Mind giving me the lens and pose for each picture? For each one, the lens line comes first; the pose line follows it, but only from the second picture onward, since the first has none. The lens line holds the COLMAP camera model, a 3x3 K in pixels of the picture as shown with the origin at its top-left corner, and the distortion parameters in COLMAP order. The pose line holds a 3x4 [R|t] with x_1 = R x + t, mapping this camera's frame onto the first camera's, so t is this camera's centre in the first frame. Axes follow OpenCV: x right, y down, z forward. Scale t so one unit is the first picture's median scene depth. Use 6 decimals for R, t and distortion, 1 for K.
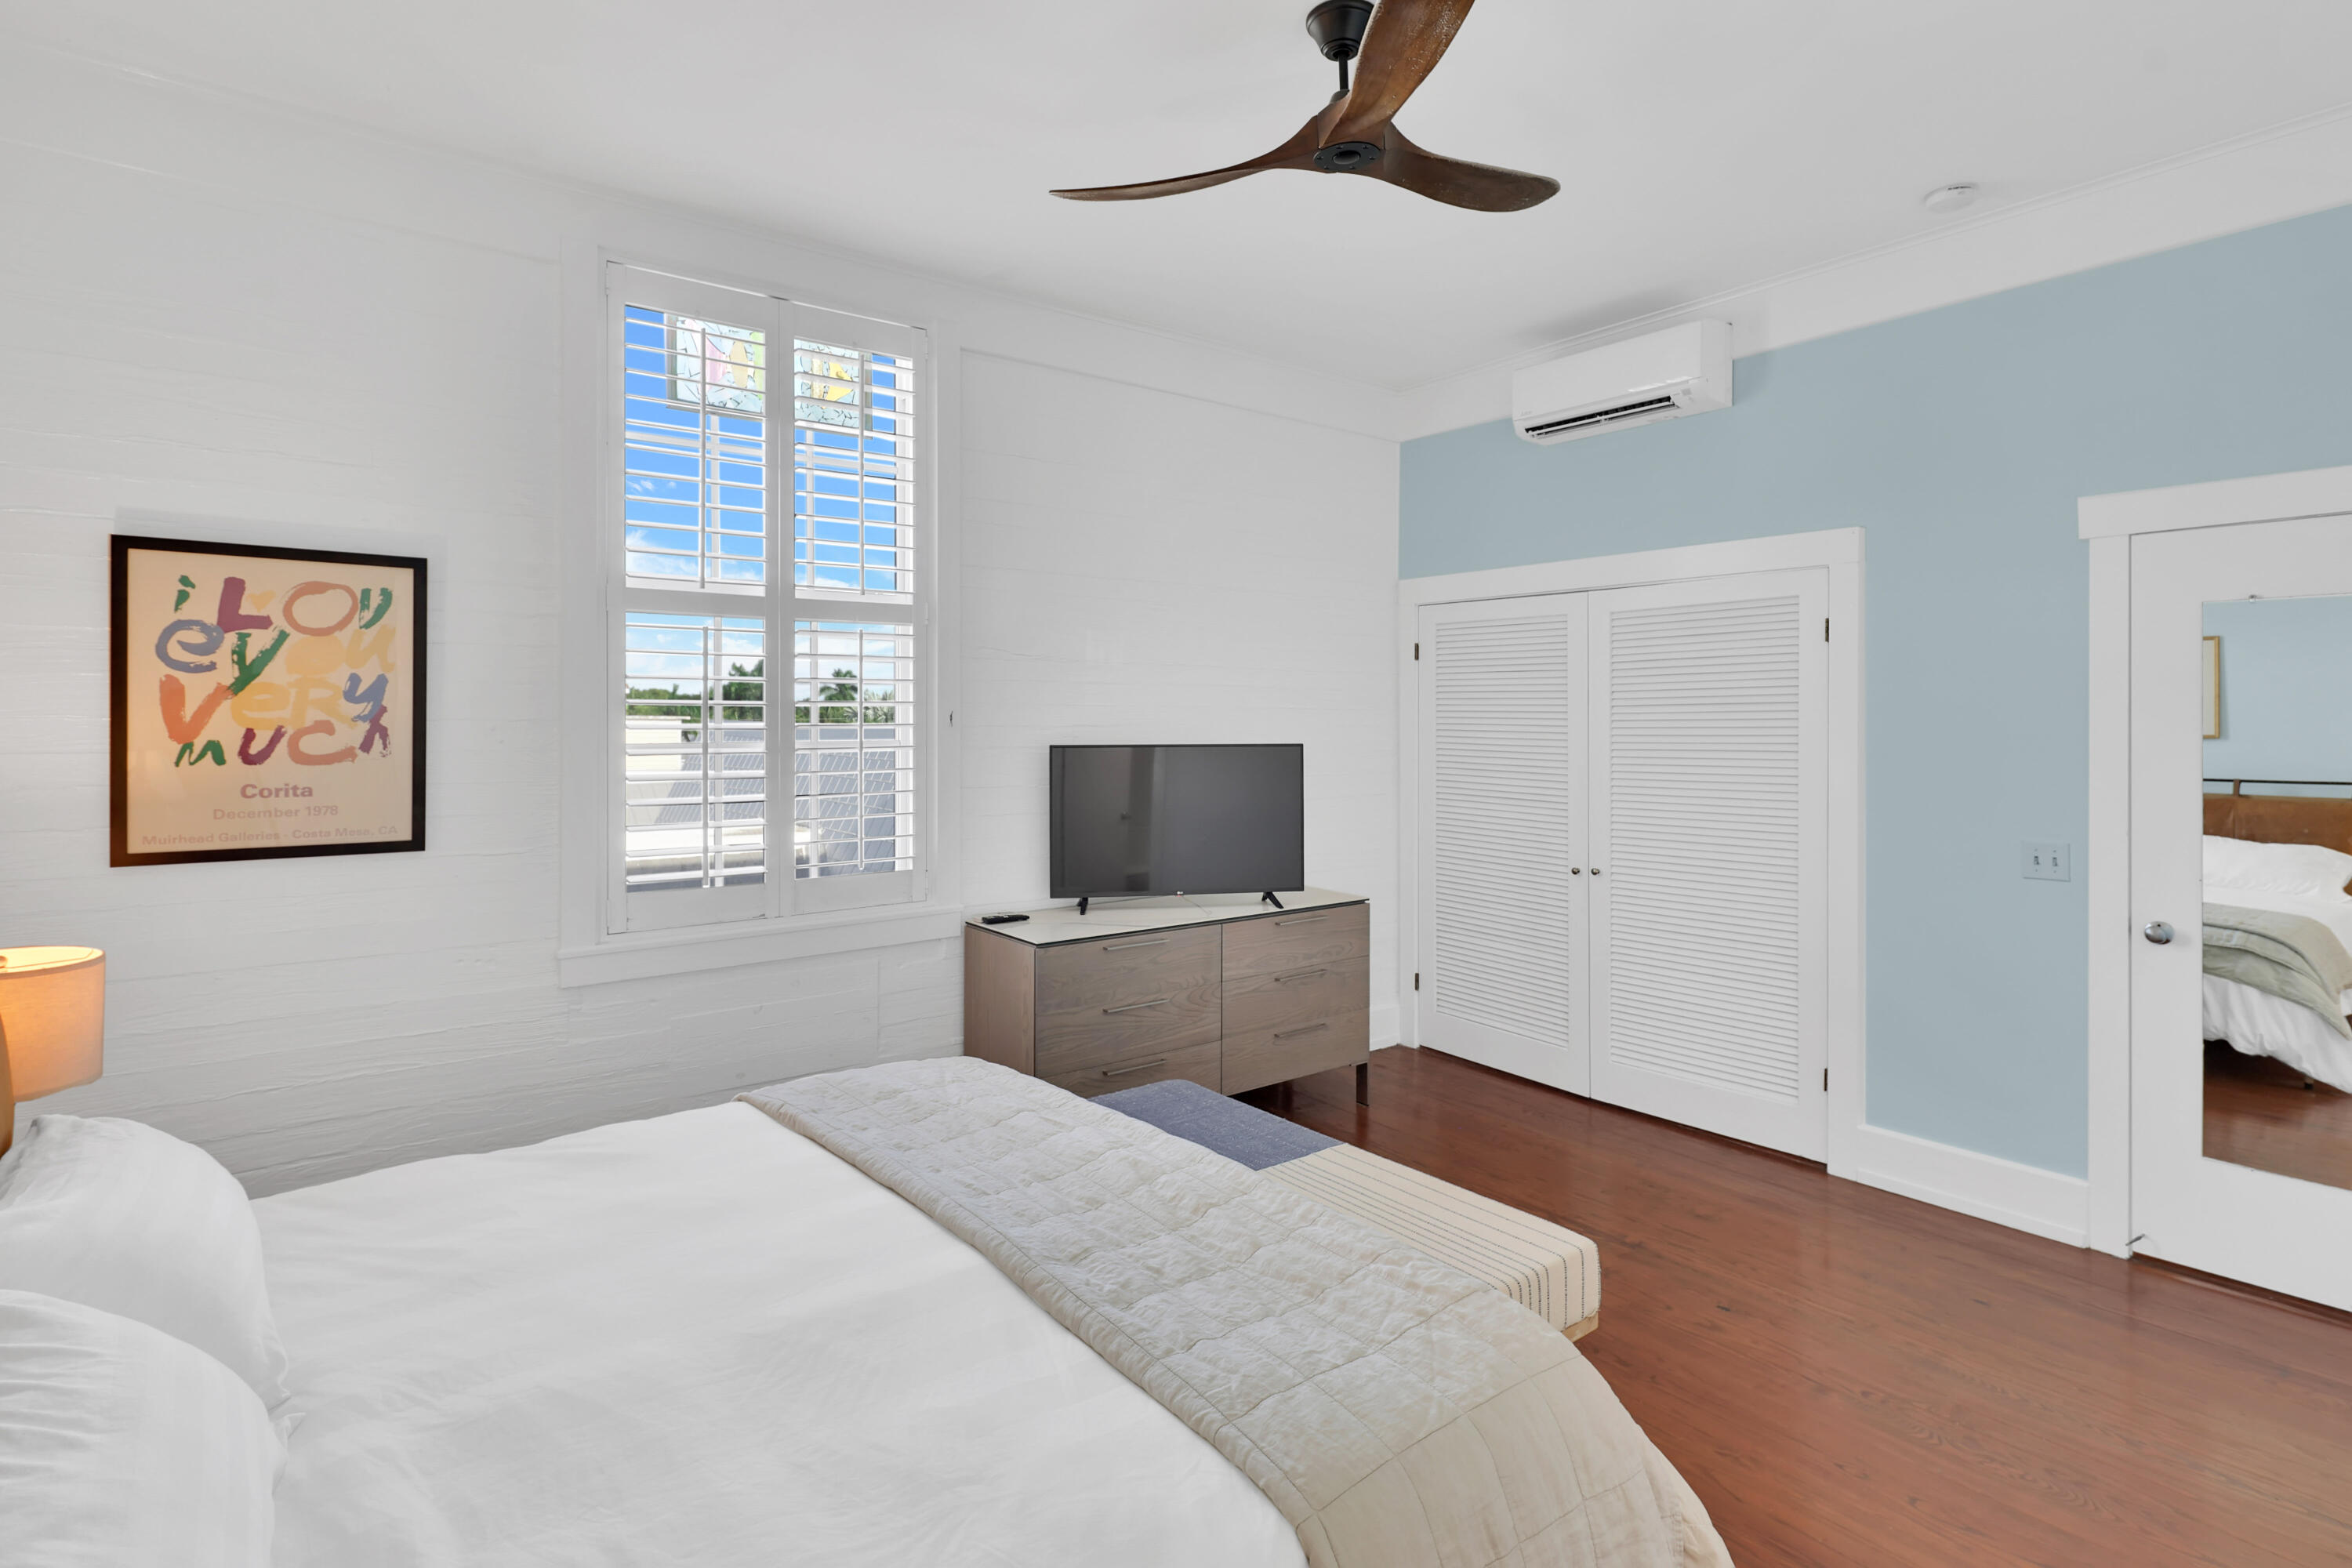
lens RADIAL K [[1177.3, 0, 1172.5], [0, 1177.3, 711.5], [0, 0, 1]] dist [-0.000798, -0.000839]
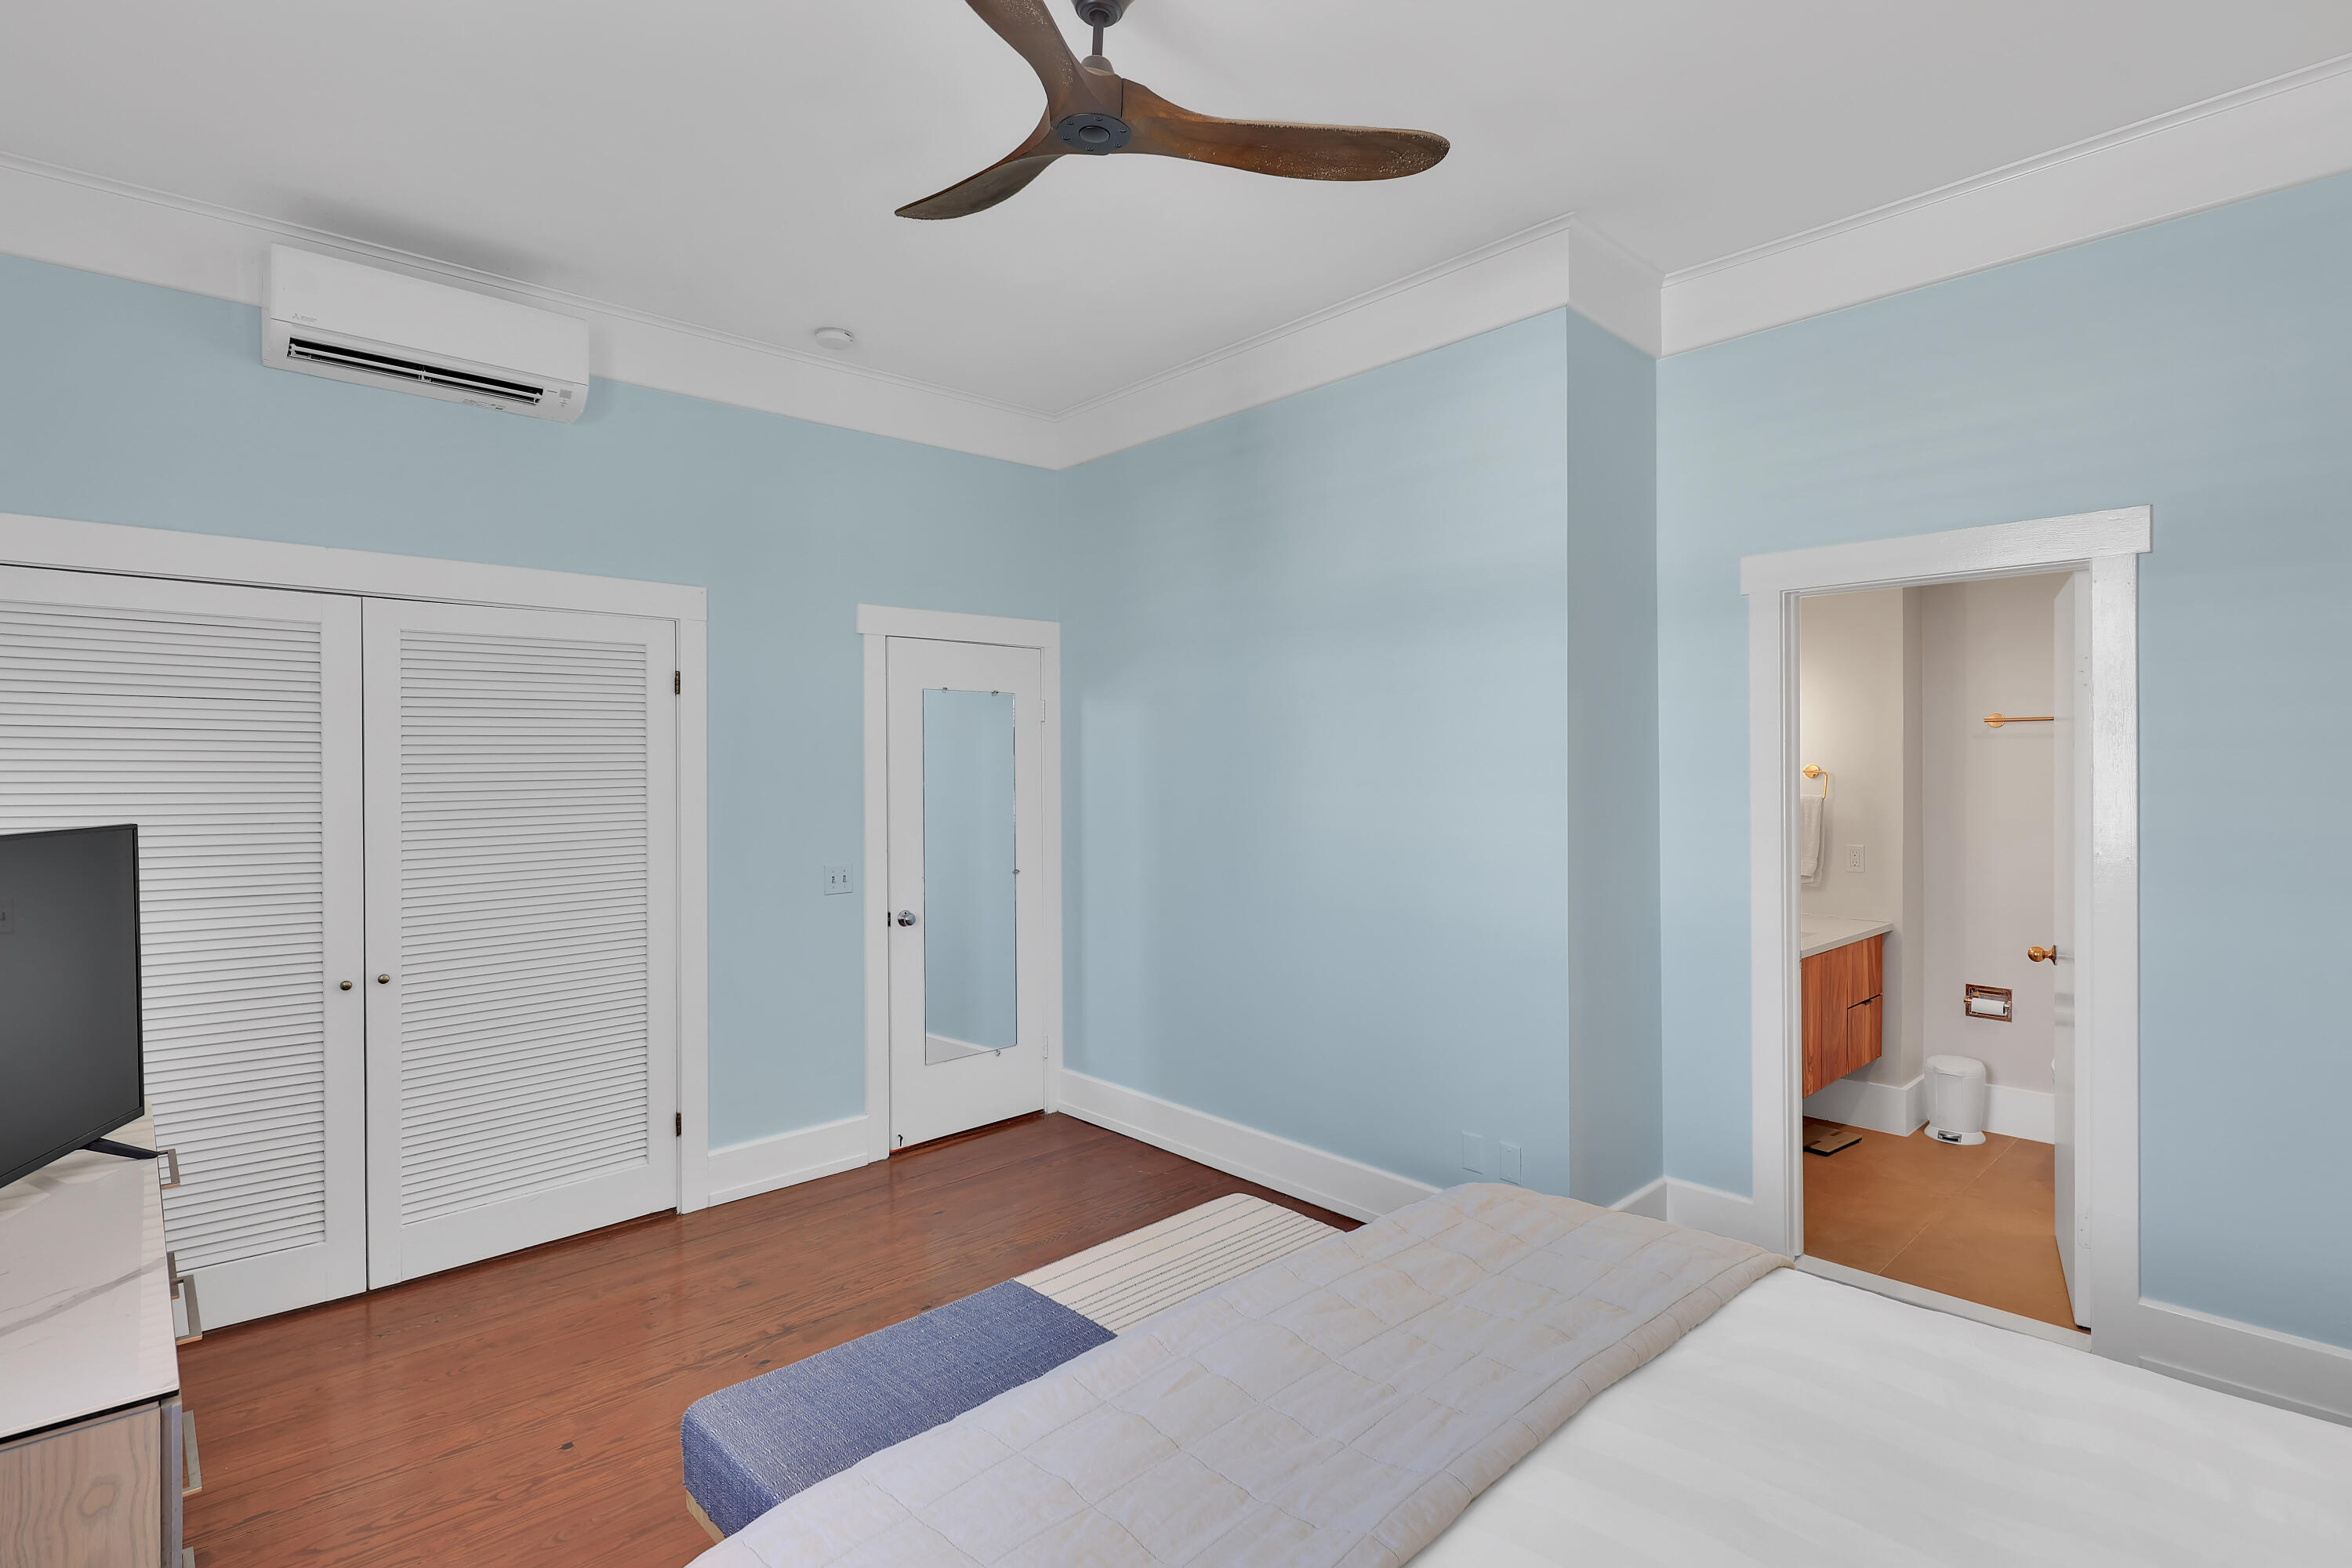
lens RADIAL K [[1137.4, 0, 1167.2], [0, 1137.4, 757.6], [0, 0, 1]] dist [0.000035, -0.001063]
pose [[-0.099534, 0.005392, 0.995020, -0.483930], [-0.003391, 0.999978, -0.005758, -0.000103], [-0.995028, -0.003947, -0.099514, 0.700006]]
